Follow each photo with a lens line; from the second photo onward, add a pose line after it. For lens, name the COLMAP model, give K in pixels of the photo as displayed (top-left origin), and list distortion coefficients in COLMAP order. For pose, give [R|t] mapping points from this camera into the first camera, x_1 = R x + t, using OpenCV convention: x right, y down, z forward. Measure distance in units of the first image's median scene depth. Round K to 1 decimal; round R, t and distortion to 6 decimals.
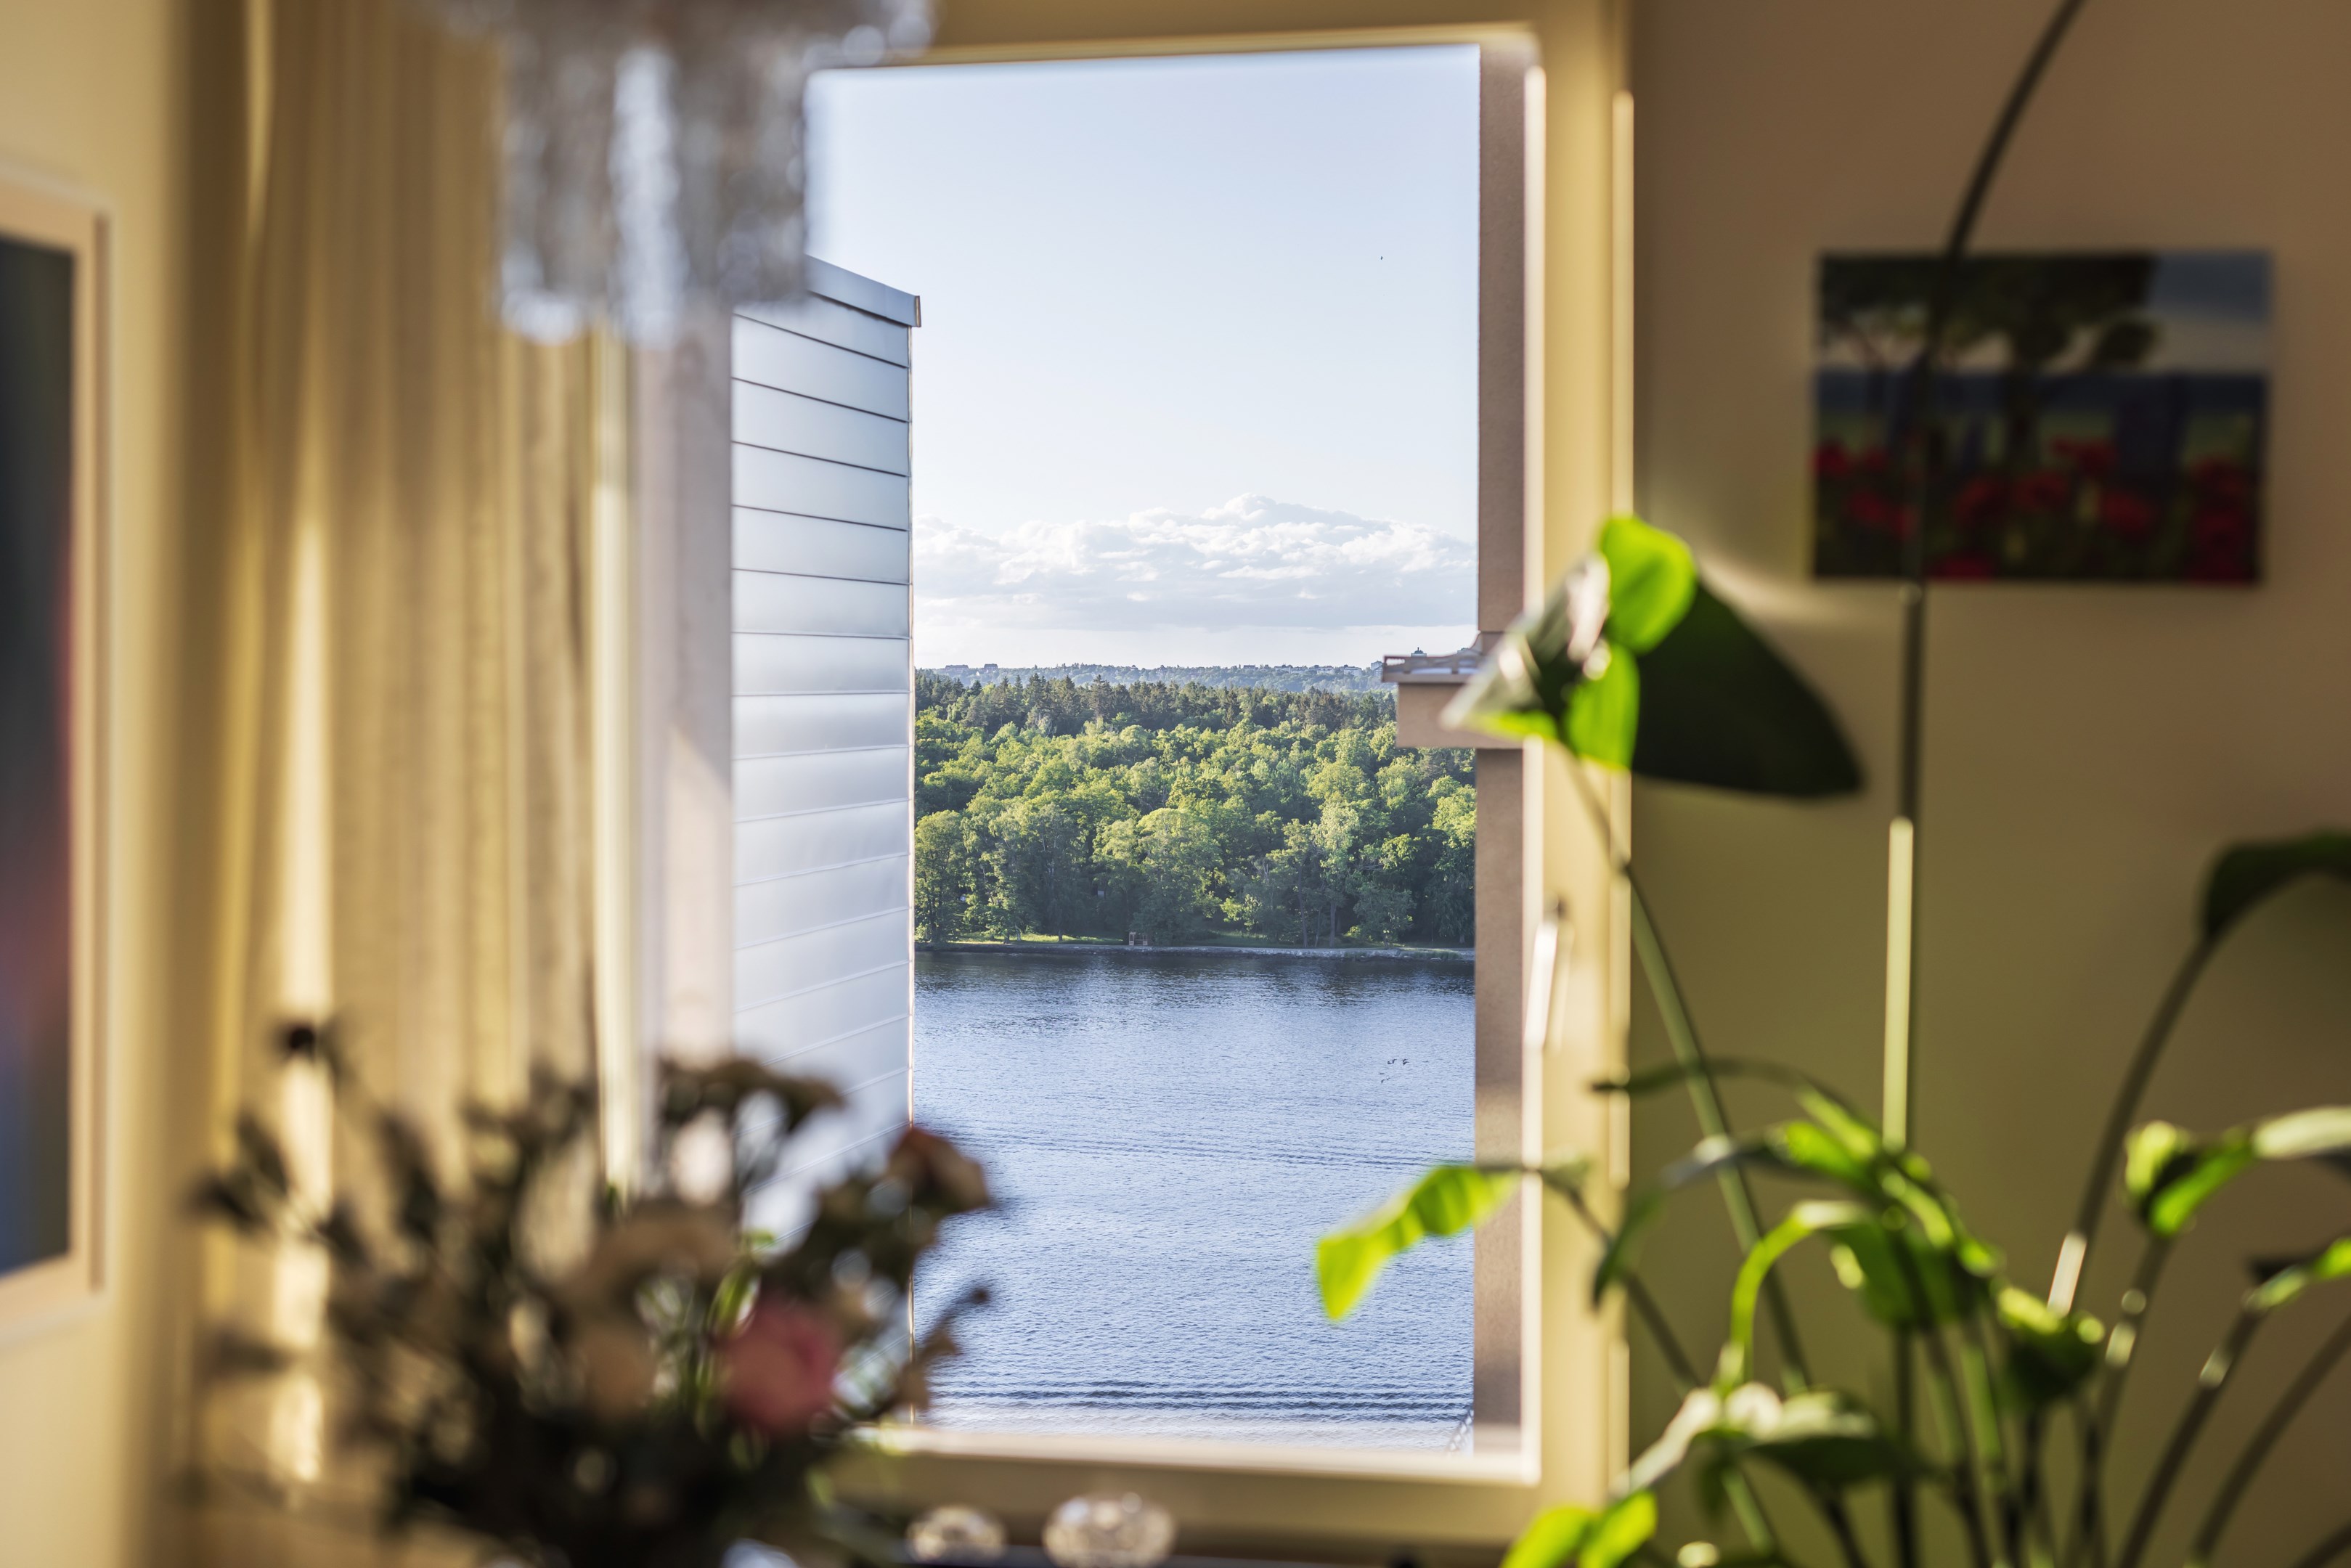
lens RADIAL K [[3396.8, 0, 1226.8], [0, 3396.8, 788.3], [0, 0, 1]] dist [-0.001703, 0.000000]
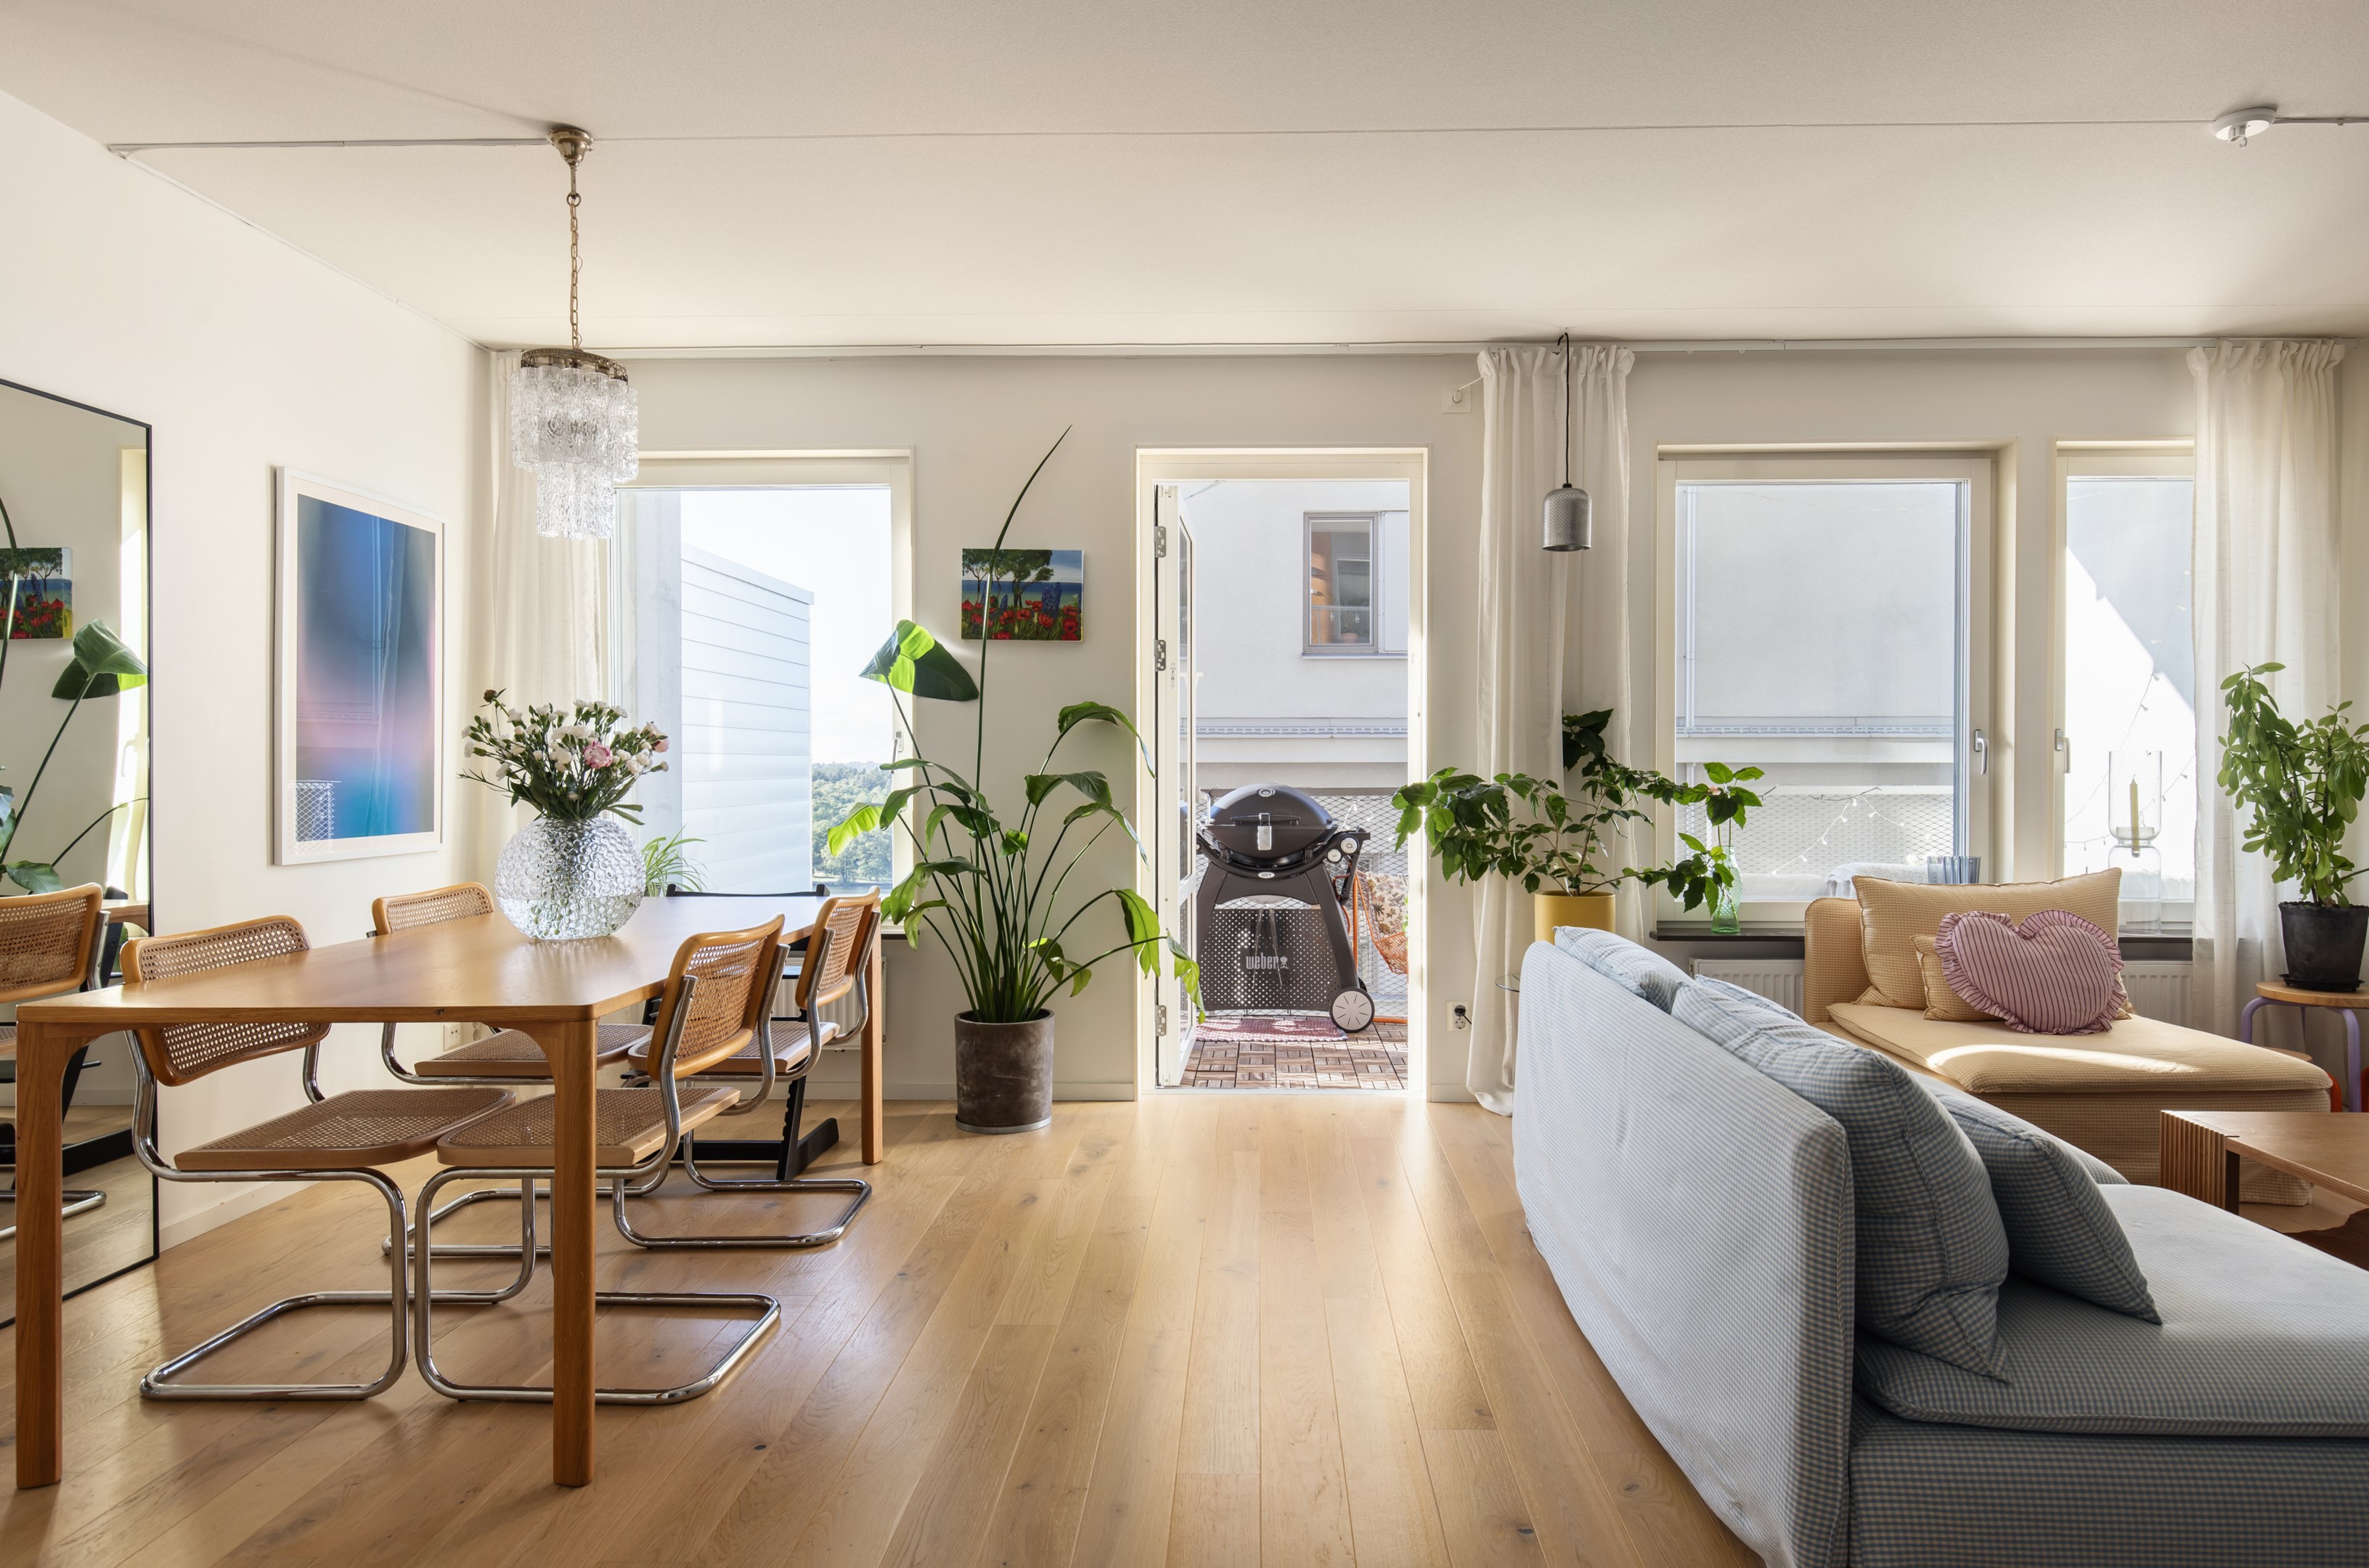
lens RADIAL K [[1395.0, 0, 1224.9], [0, 1395.0, 781.7], [0, 0, 1]] dist [0.013334, -0.003330]
pose [[0.984076, -0.006696, 0.177624, 0.185731], [0.010643, 0.999717, -0.021281, 0.126954], [-0.177431, 0.022833, 0.983868, -0.513968]]
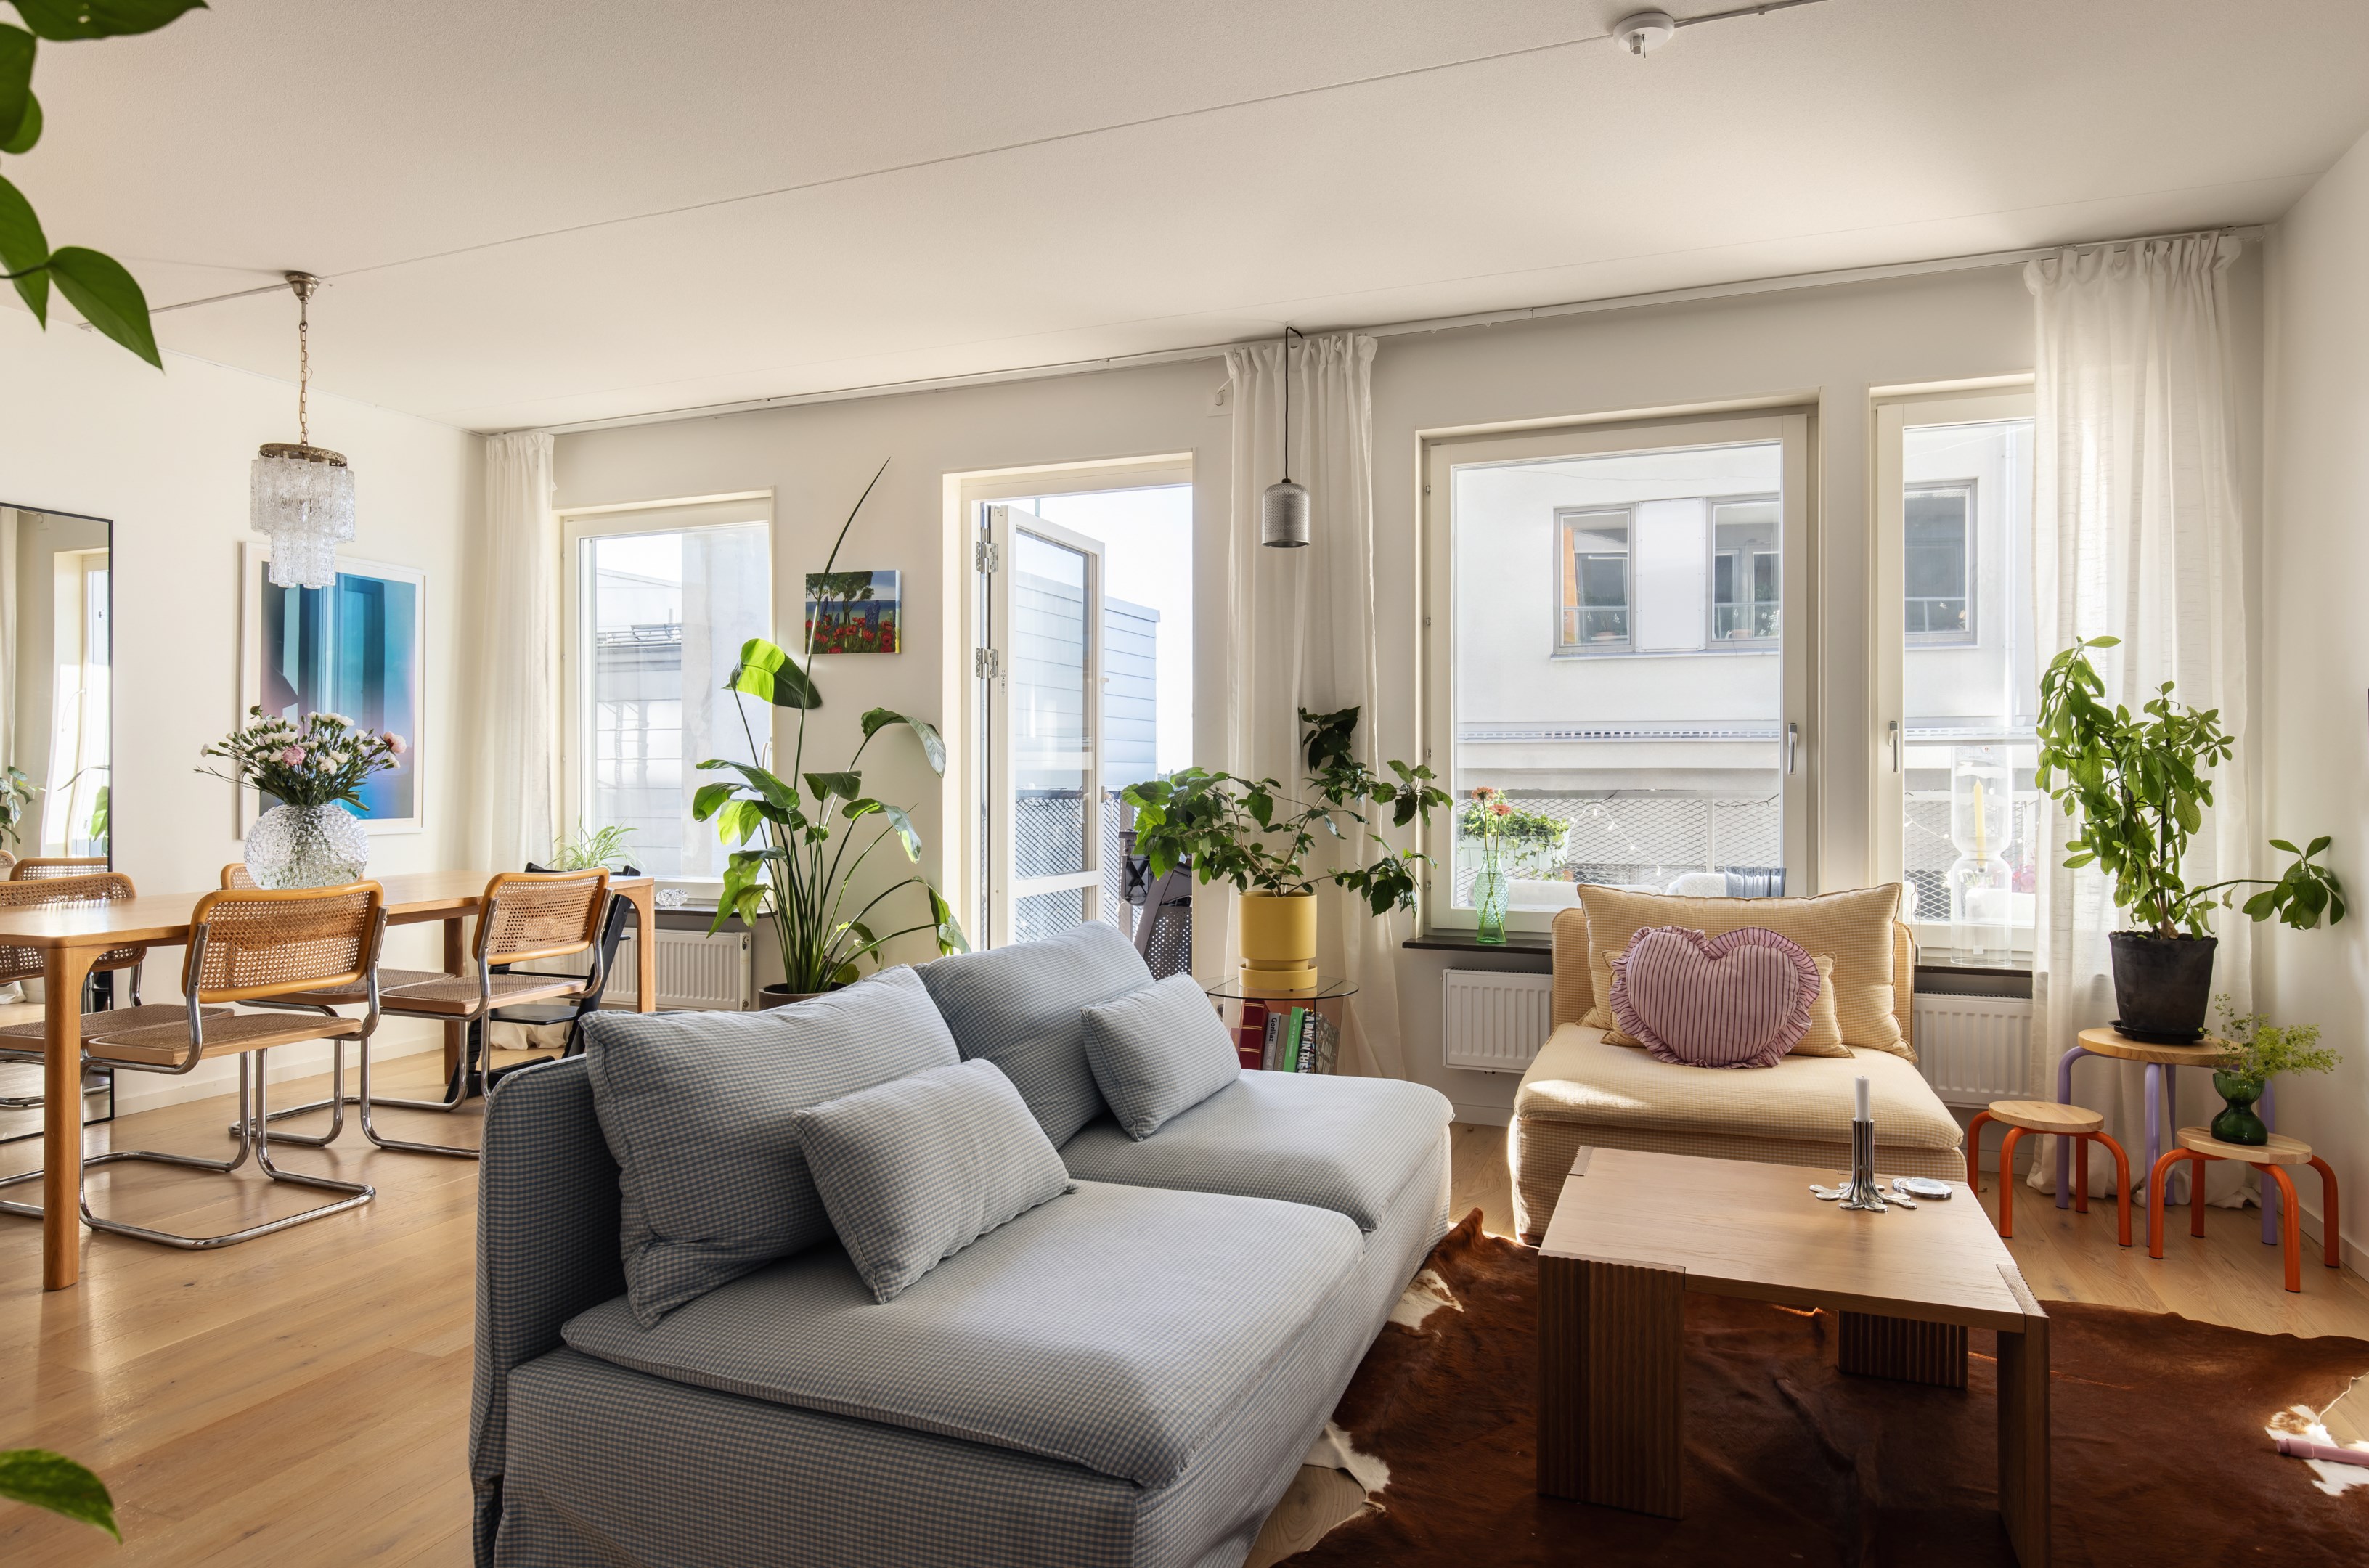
lens RADIAL K [[1402.0, 0, 1182.8], [0, 1402.0, 771.0], [0, 0, 1]] dist [0.004121, -0.002960]
pose [[0.984159, -0.004719, -0.177223, 0.929158], [-0.001751, 0.999338, -0.036334, 0.141588], [0.177278, 0.036069, 0.983500, -0.575951]]
